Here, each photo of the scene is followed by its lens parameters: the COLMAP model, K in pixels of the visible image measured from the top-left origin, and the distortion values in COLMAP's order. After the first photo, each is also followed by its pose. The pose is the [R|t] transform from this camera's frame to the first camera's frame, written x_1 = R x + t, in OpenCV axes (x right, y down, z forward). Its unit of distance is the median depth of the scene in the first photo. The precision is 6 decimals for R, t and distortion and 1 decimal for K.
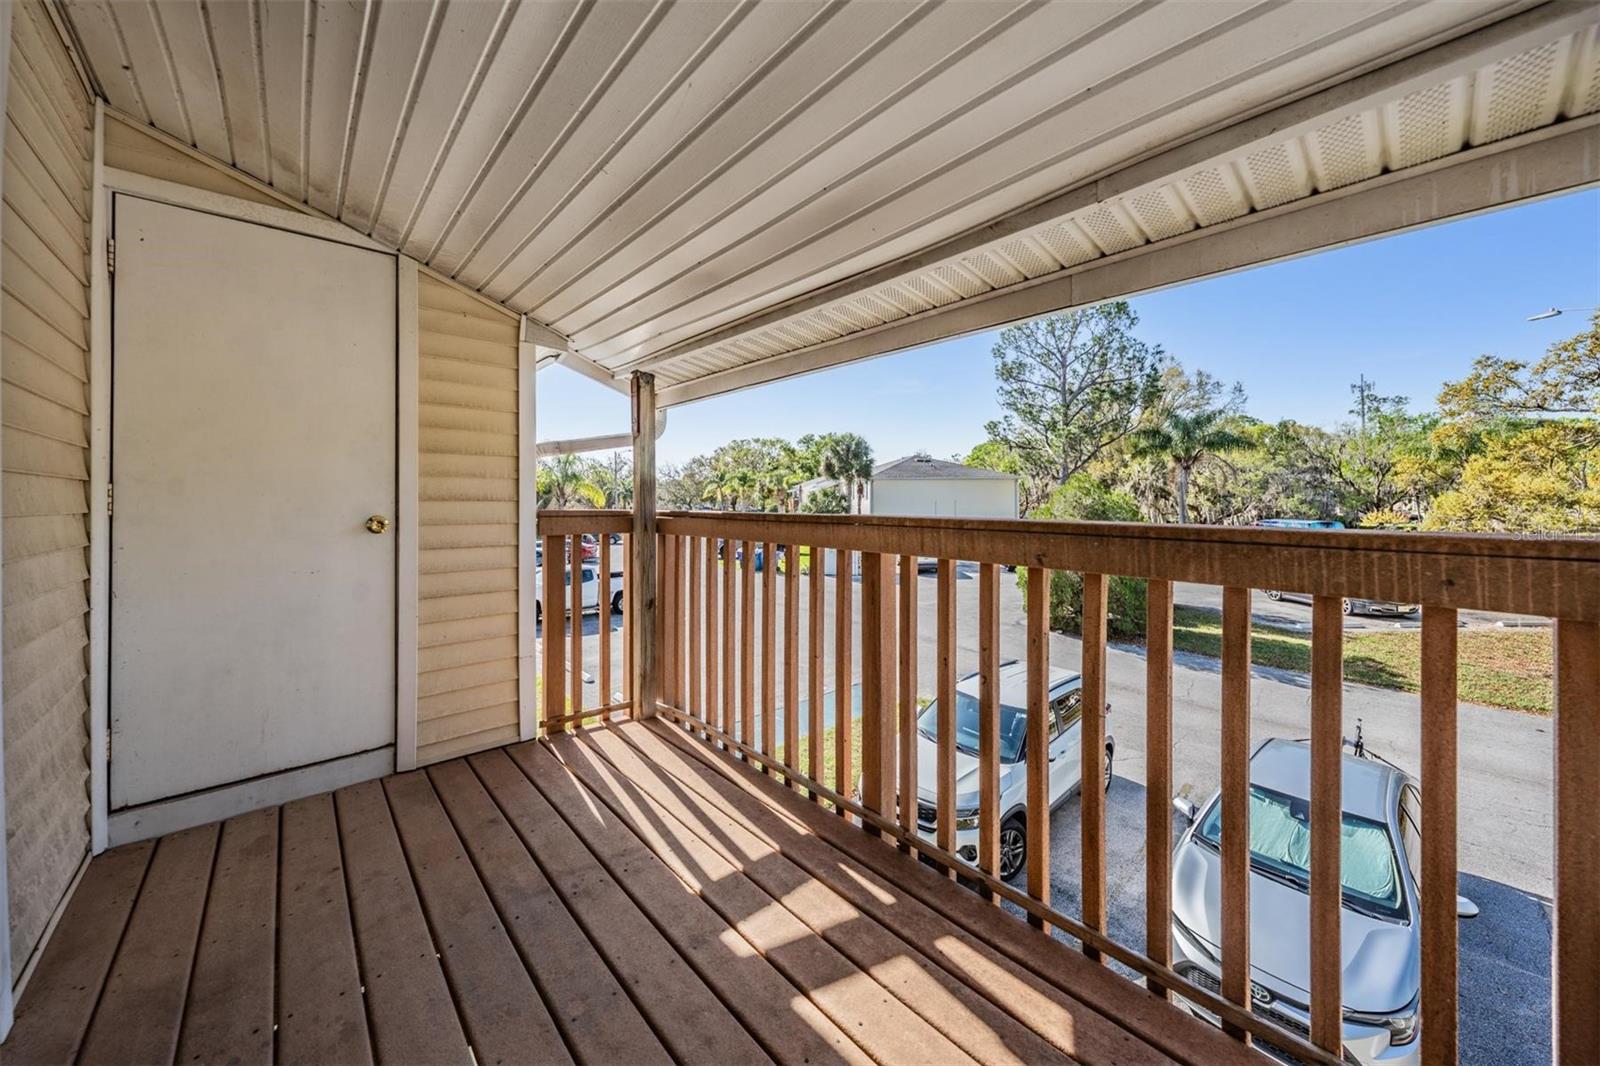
lens RADIAL K [[560.5, 0, 796.0], [0, 560.5, 505.9], [0, 0, 1]] dist [-0.000075, 0.000044]
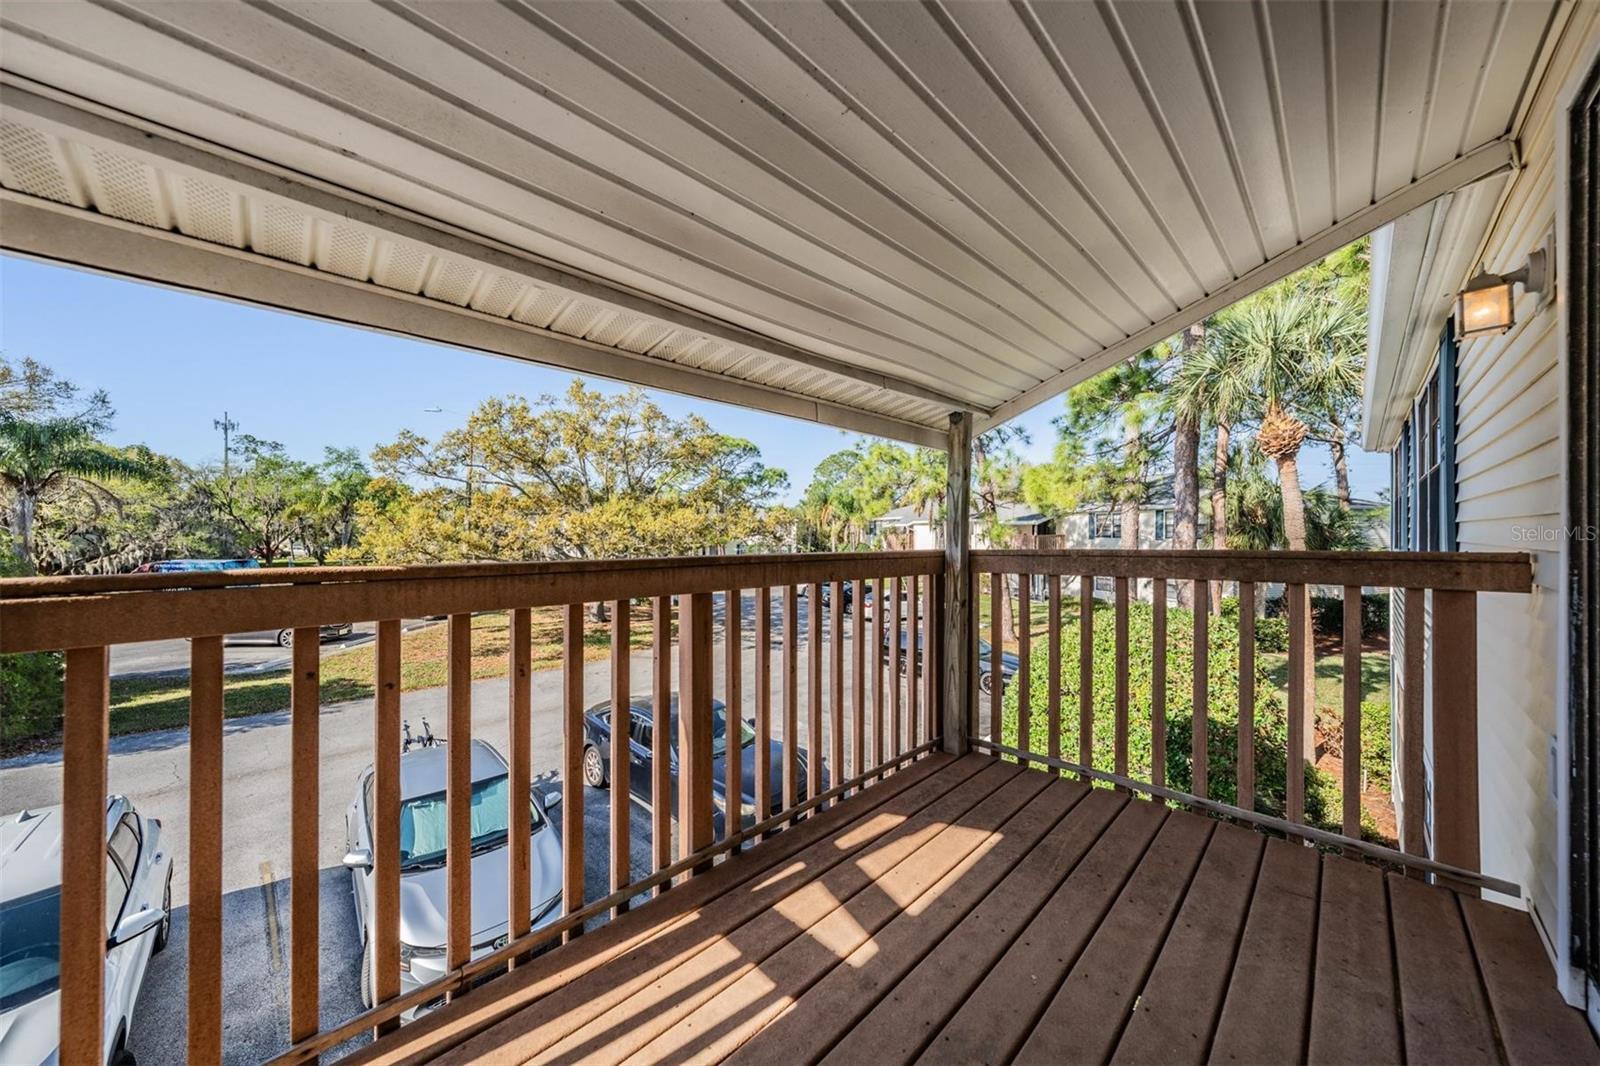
lens RADIAL K [[546.7, 0, 800.0], [0, 546.7, 533.0], [0, 0, 1]] dist [0.006919, 0.000069]
pose [[-0.034549, 0.007695, 0.999373, -0.982733], [0.011045, 0.999912, -0.007317, -0.018950], [-0.999342, 0.010785, -0.034631, 0.971640]]
